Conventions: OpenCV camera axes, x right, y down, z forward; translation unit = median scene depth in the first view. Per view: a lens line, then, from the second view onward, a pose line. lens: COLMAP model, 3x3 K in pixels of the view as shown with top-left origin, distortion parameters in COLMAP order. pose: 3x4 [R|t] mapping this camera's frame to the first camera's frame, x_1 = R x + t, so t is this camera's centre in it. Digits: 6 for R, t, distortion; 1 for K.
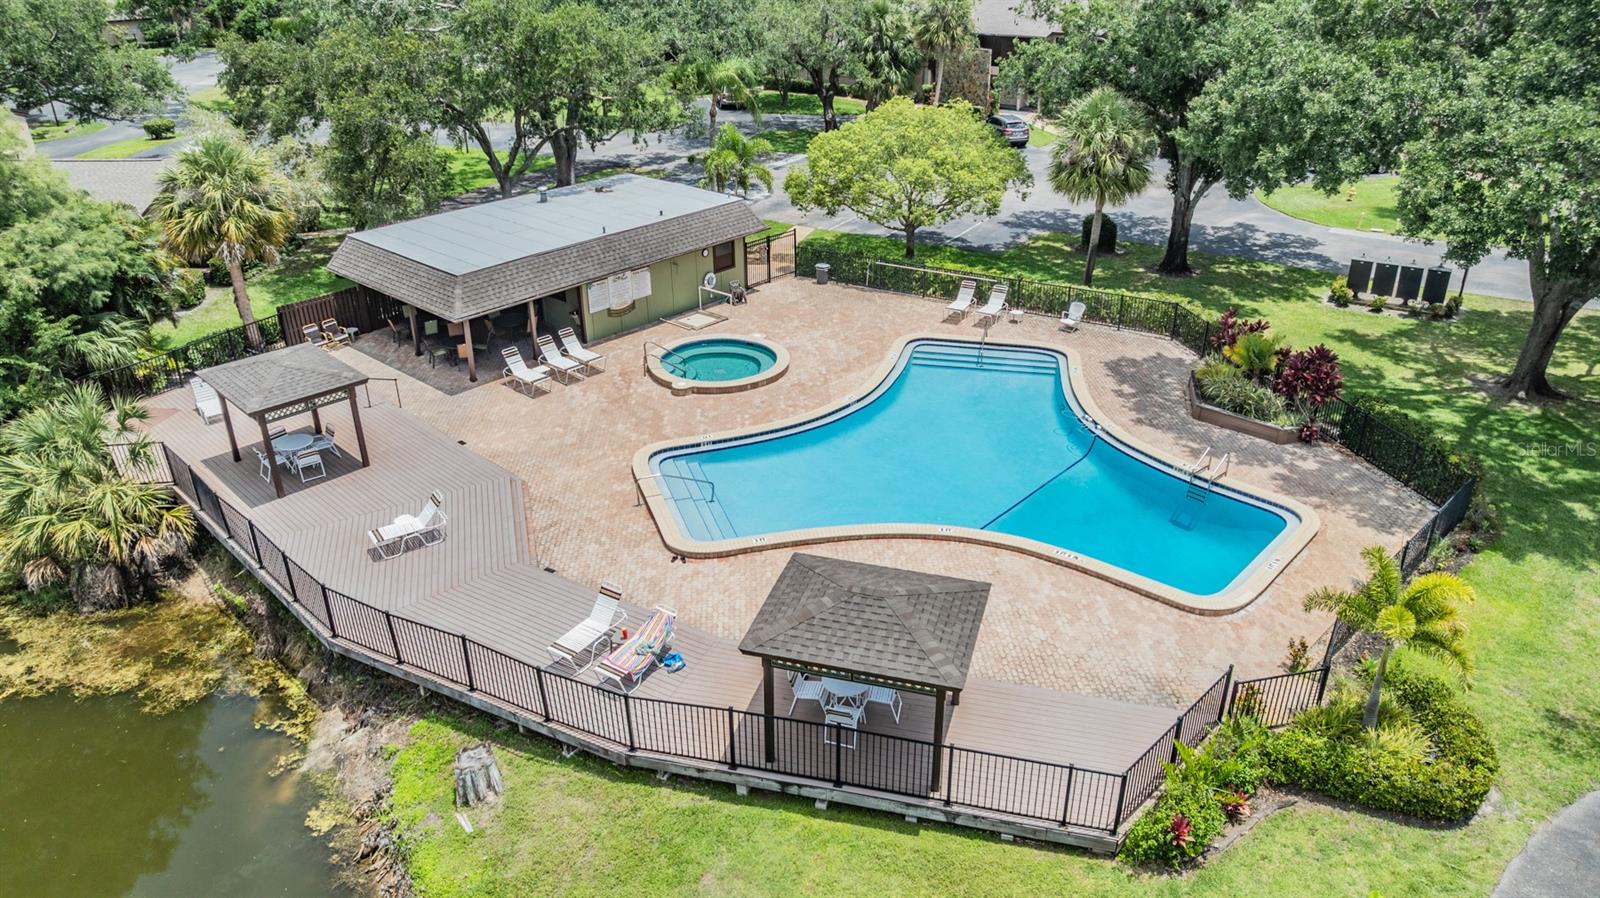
lens RADIAL K [[1127.9, 0, 802.9], [0, 1127.9, 452.8], [0, 0, 1]] dist [-0.026342, -0.001757]
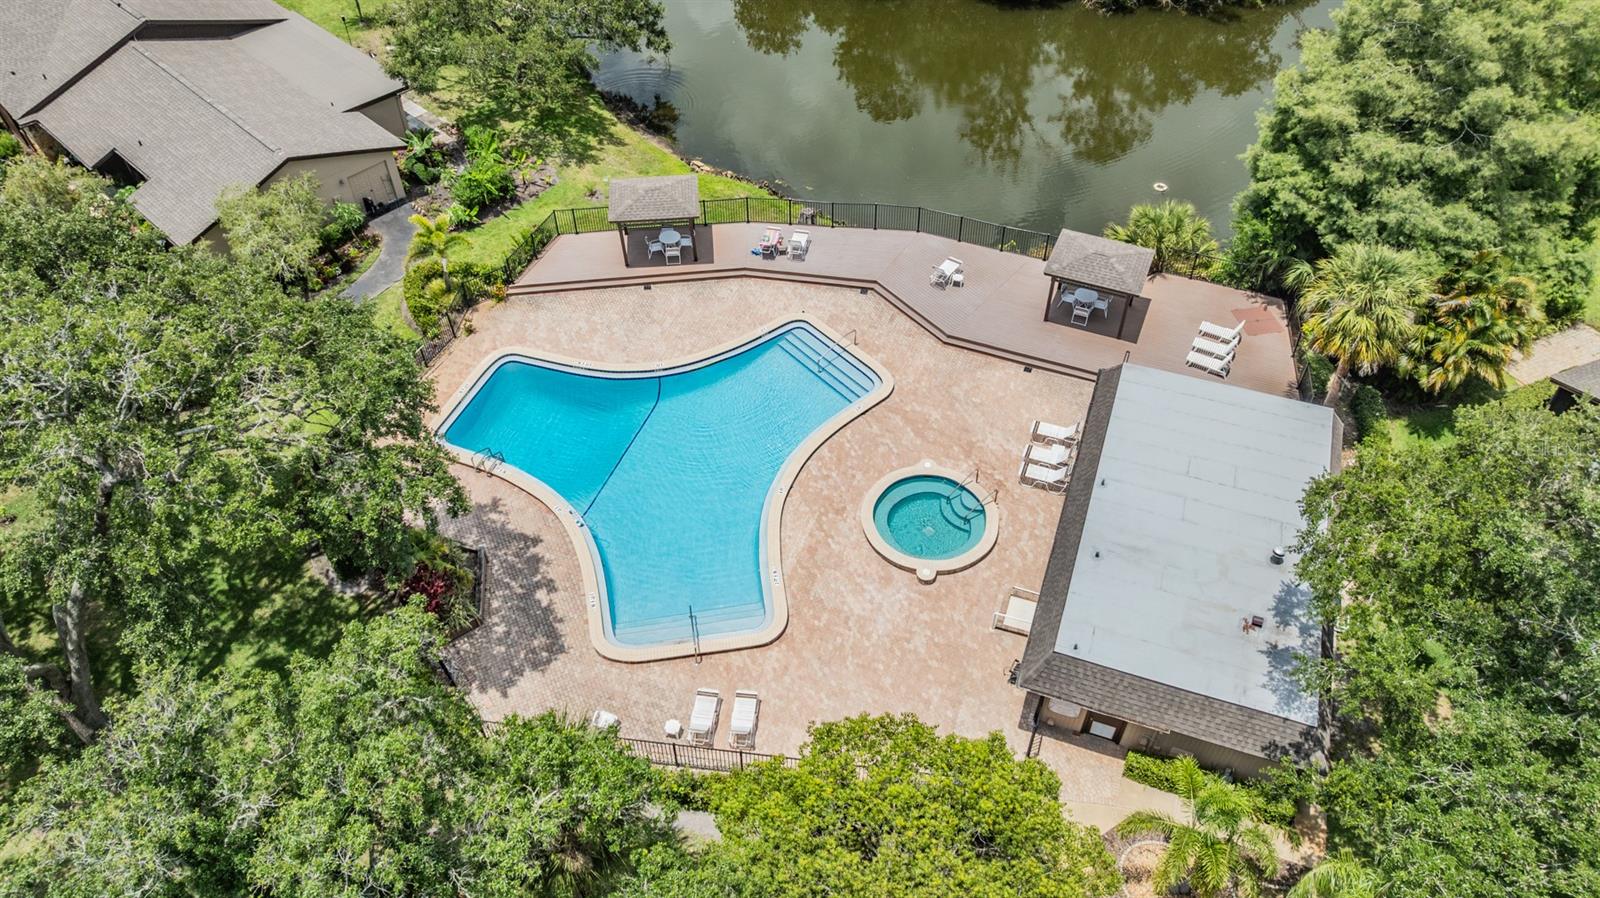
lens RADIAL K [[1127.9, 0, 802.9], [0, 1127.9, 452.8], [0, 0, 1]] dist [-0.026342, -0.001757]
pose [[-0.936407, 0.258289, -0.237545, 0.254818], [-0.153422, 0.307467, 0.939109, -1.002374], [0.315599, 0.915833, -0.248287, 1.109948]]
